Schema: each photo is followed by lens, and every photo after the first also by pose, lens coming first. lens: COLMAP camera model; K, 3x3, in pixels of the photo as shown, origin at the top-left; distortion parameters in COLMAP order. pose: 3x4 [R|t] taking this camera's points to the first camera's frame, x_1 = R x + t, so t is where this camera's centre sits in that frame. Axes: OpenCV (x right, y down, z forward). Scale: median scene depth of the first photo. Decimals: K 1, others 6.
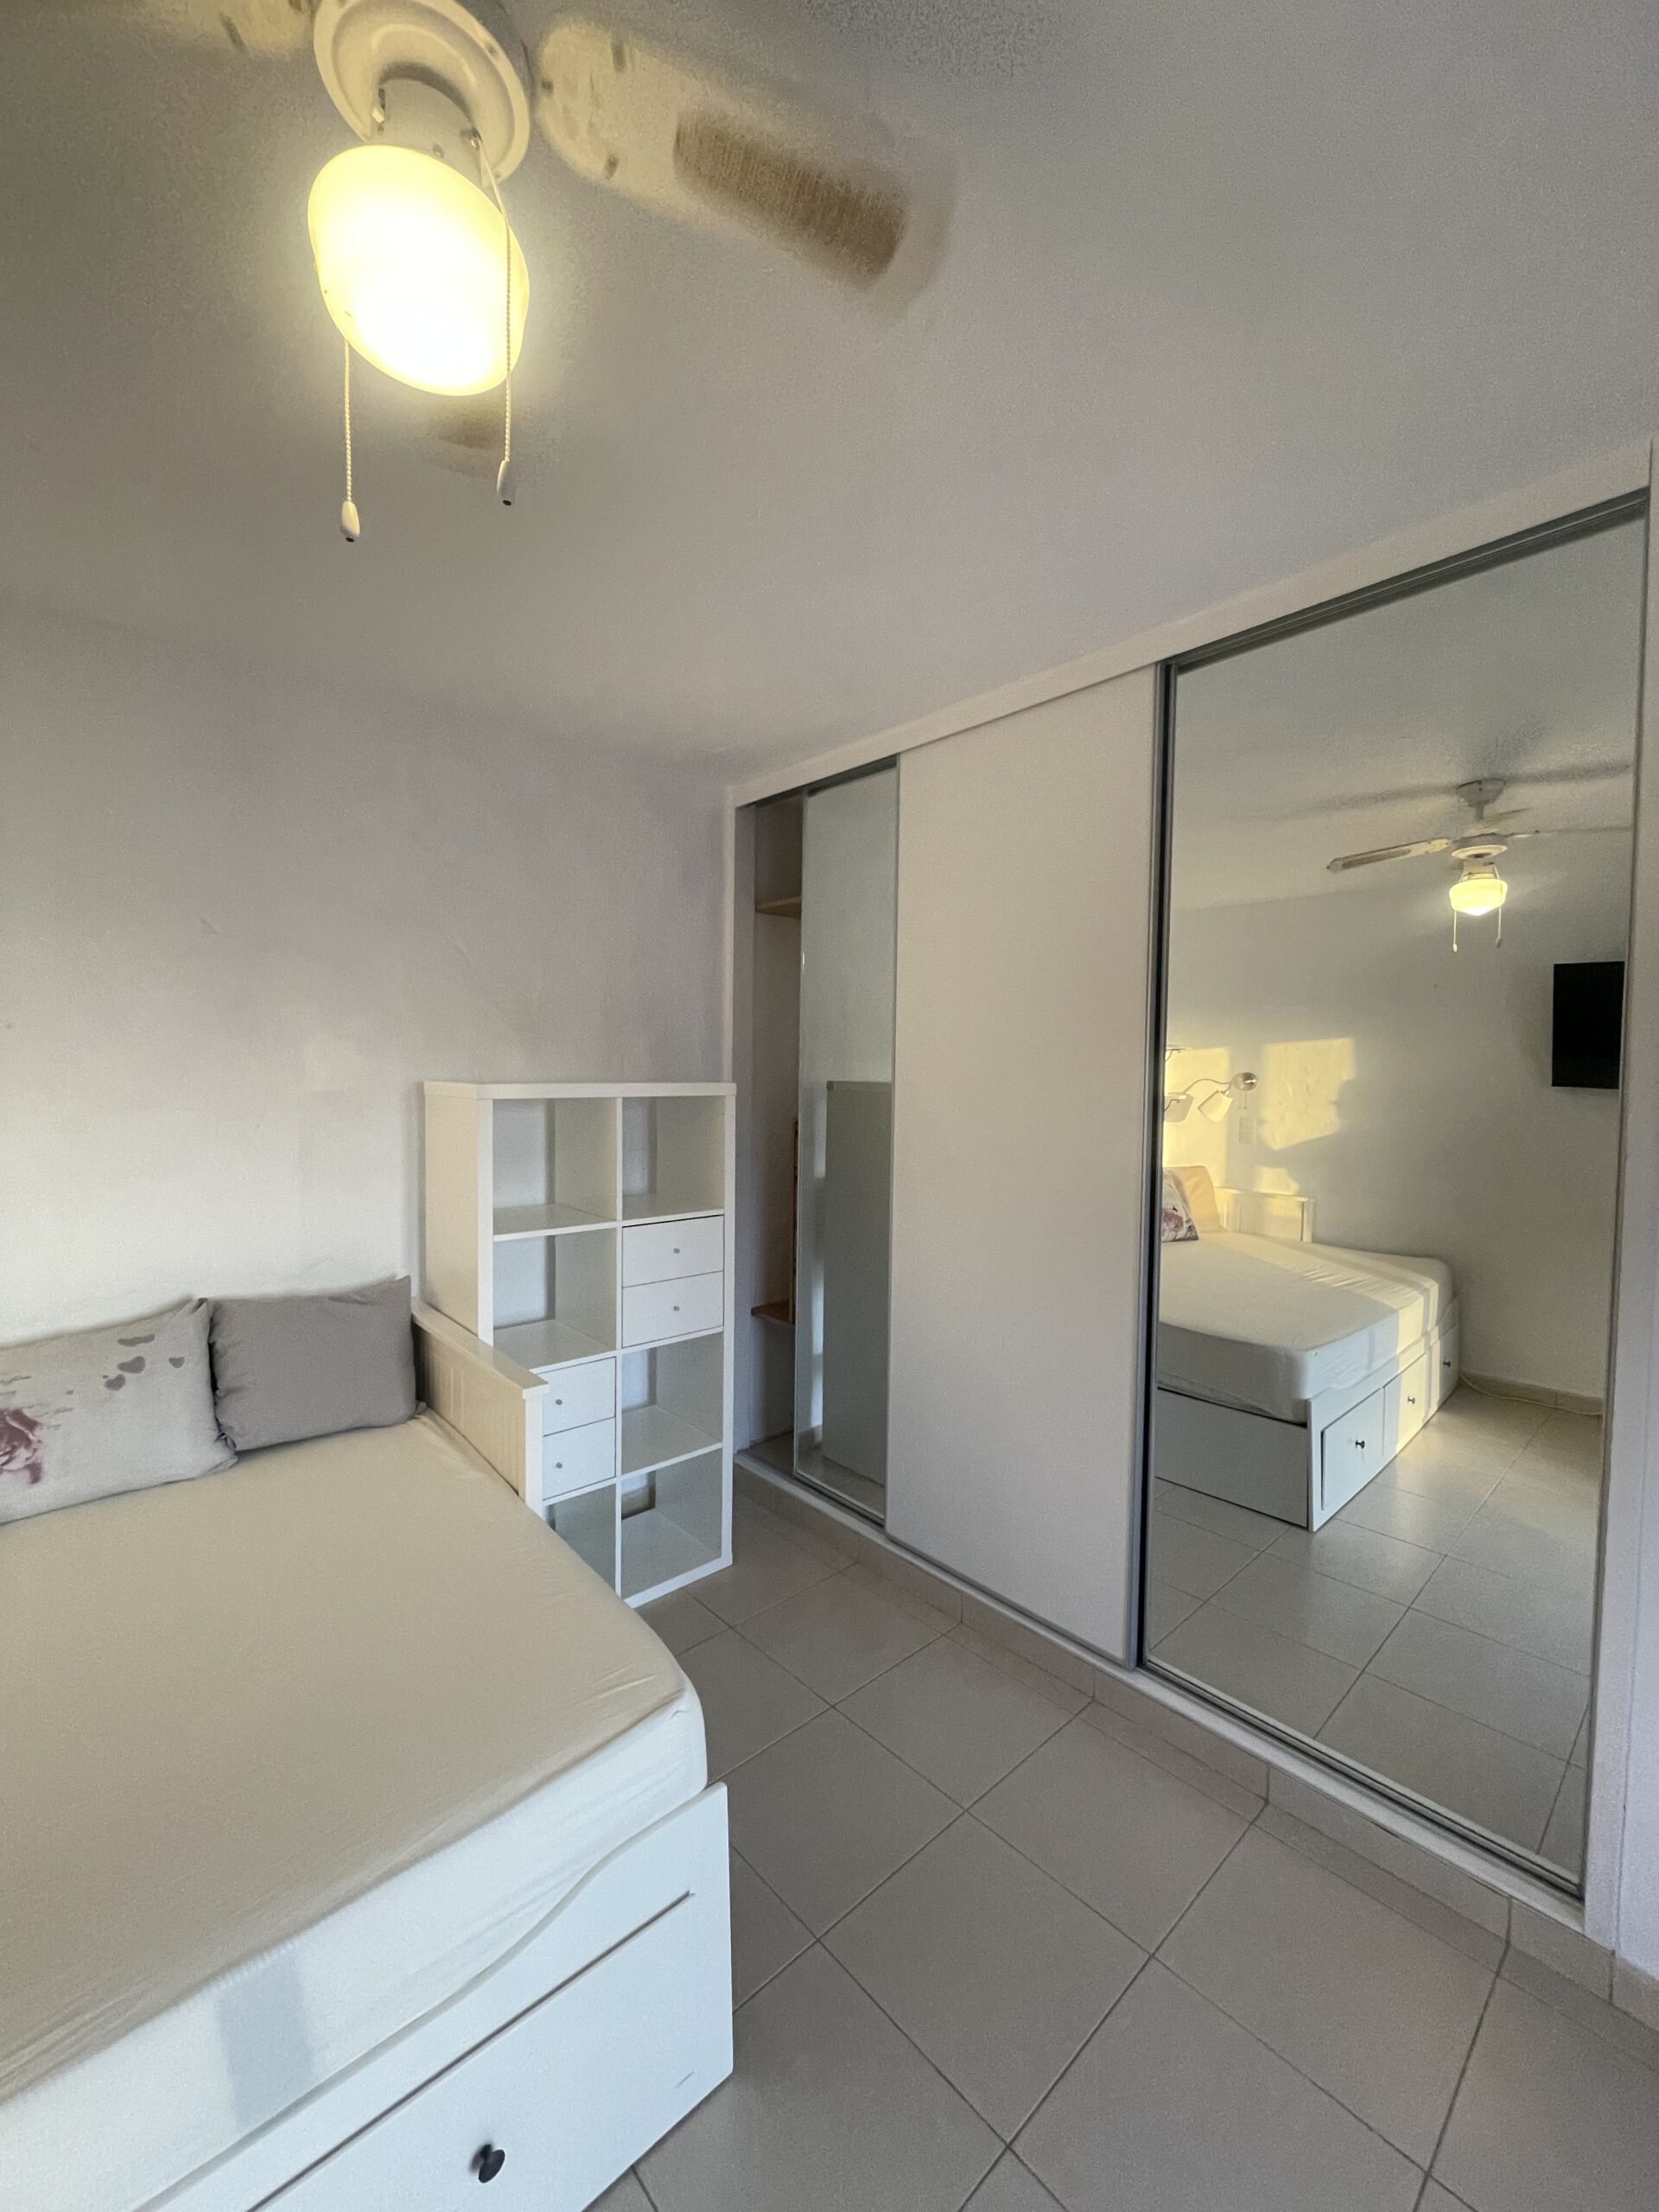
lens RADIAL K [[899.4, 0, 829.5], [0, 899.4, 1106.0], [0, 0, 1]] dist [-0.001676, -0.000390]
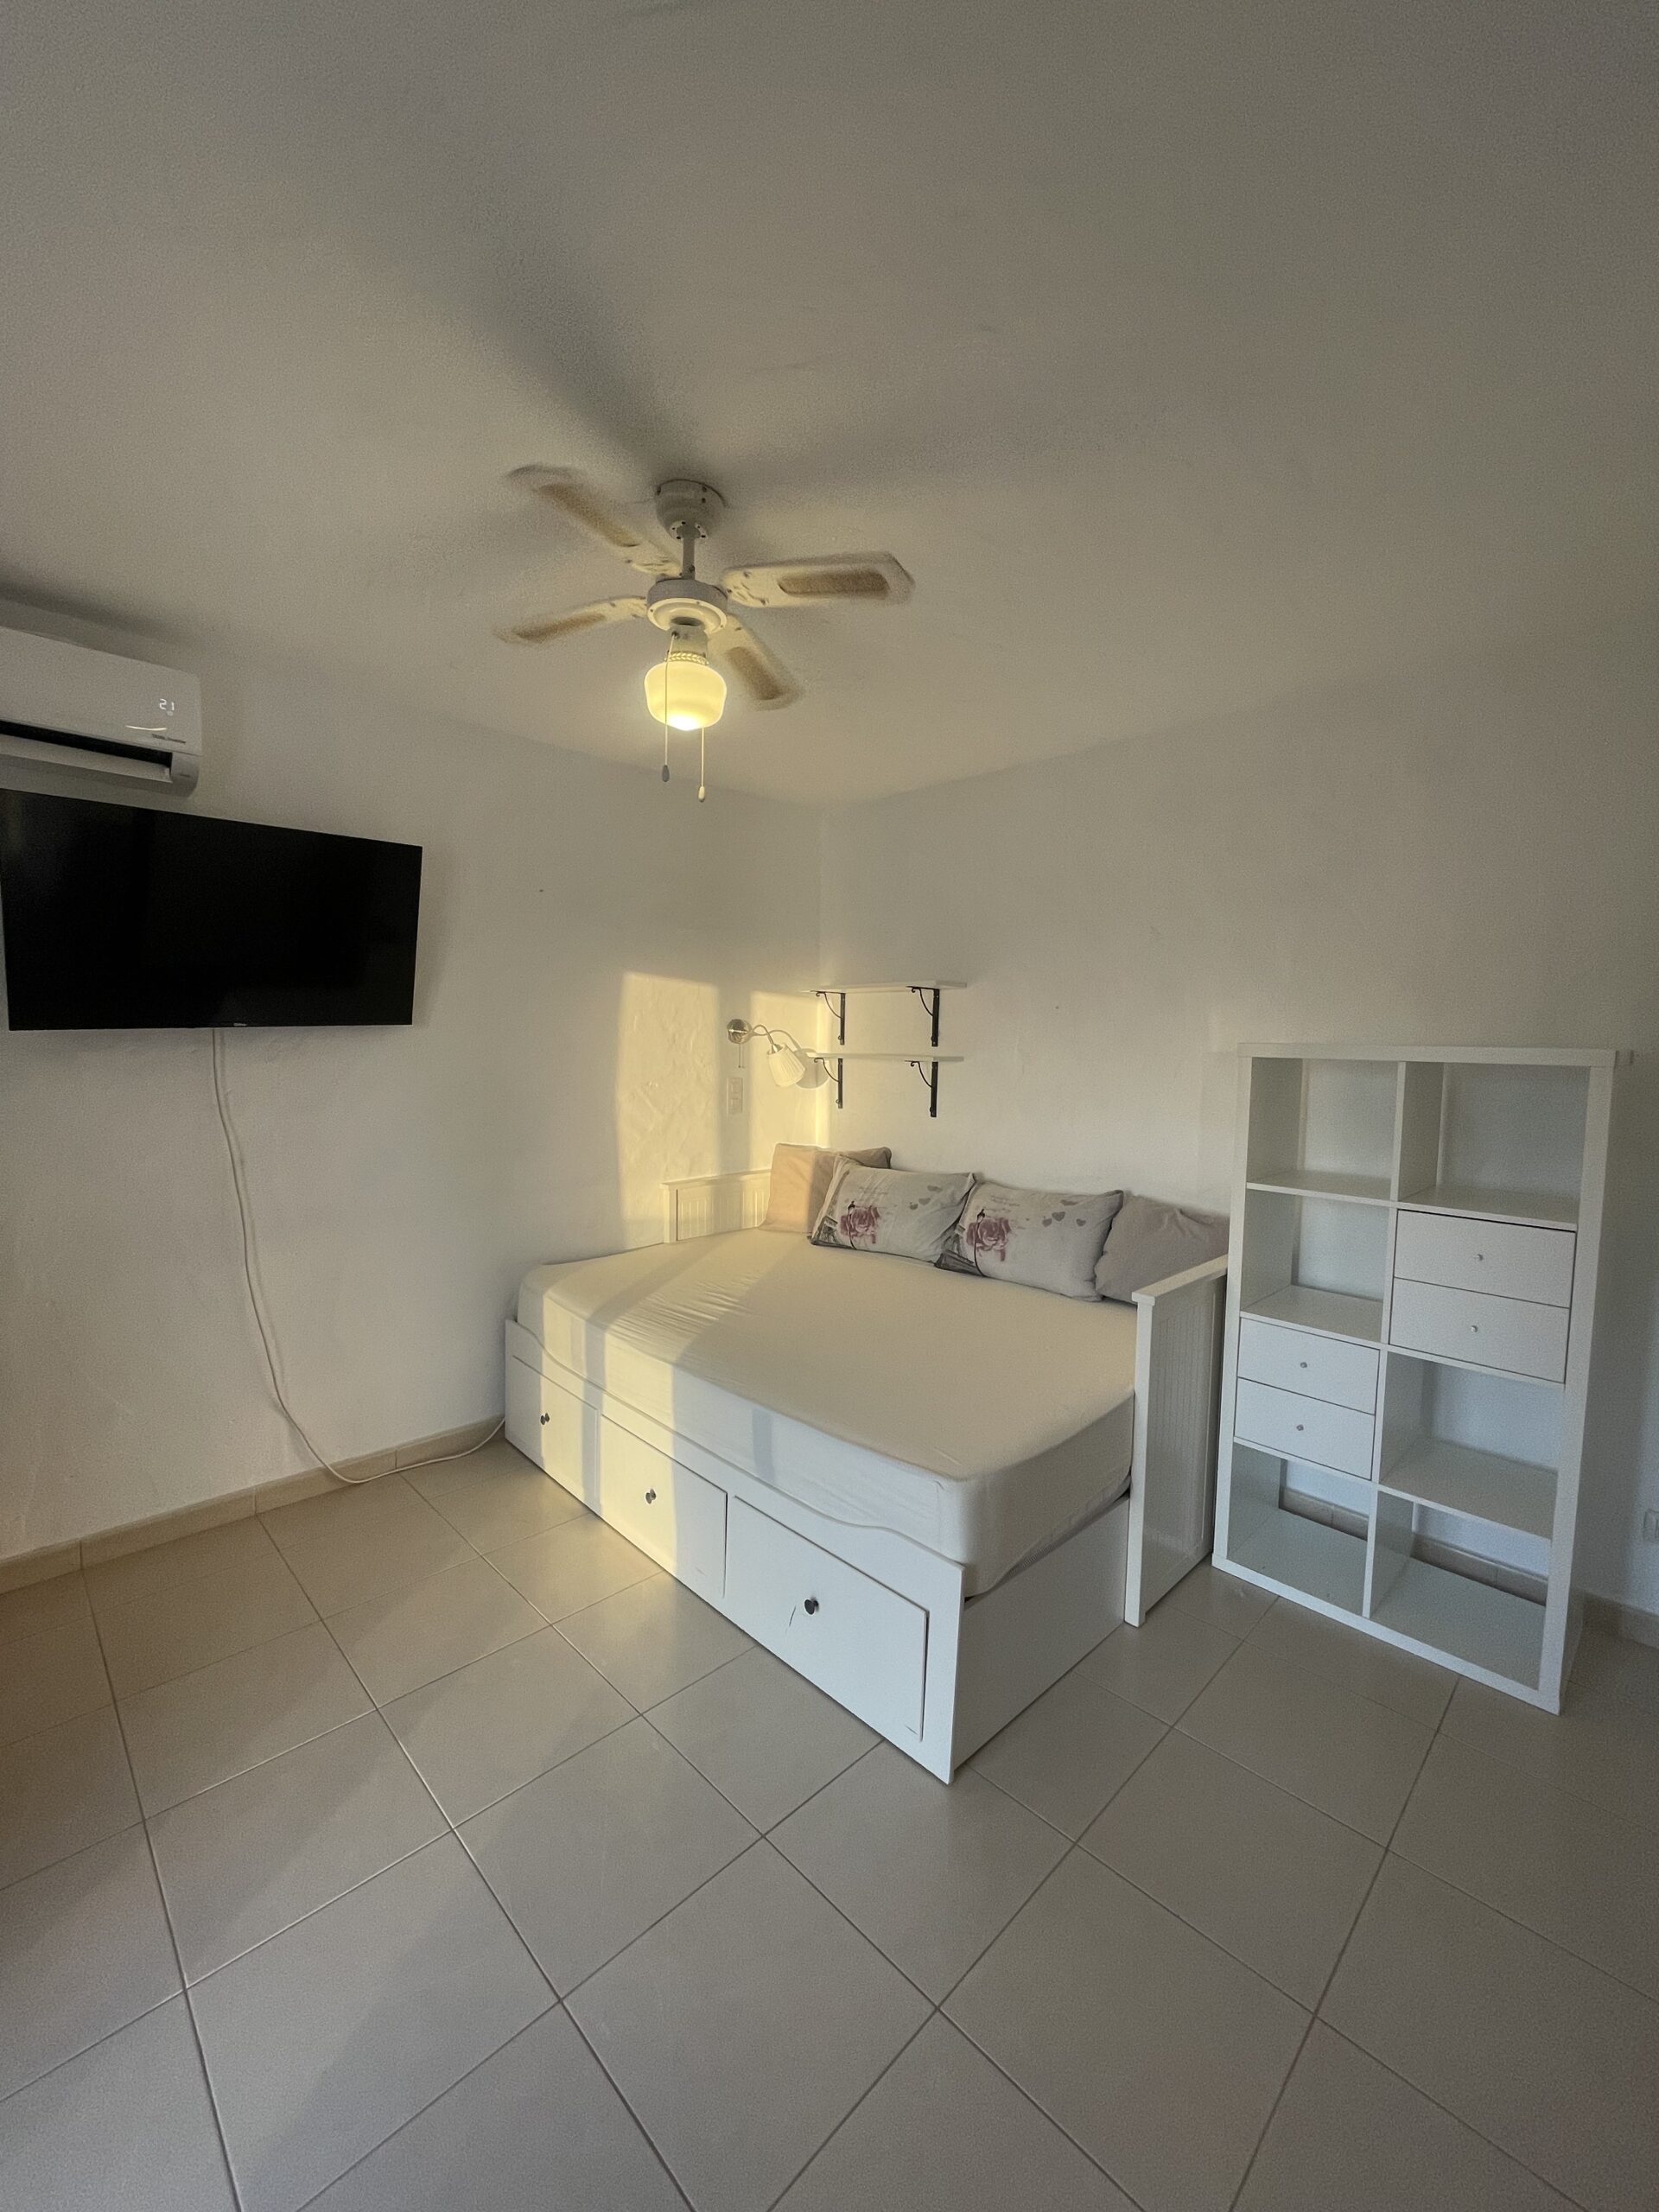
lens RADIAL K [[899.4, 0, 829.5], [0, 899.4, 1106.0], [0, 0, 1]] dist [-0.001676, -0.000390]
pose [[0.034461, 0.065113, -0.997283, 0.801329], [-0.060007, 0.996210, 0.062970, 0.015155], [0.997603, 0.057673, 0.038237, 0.512771]]
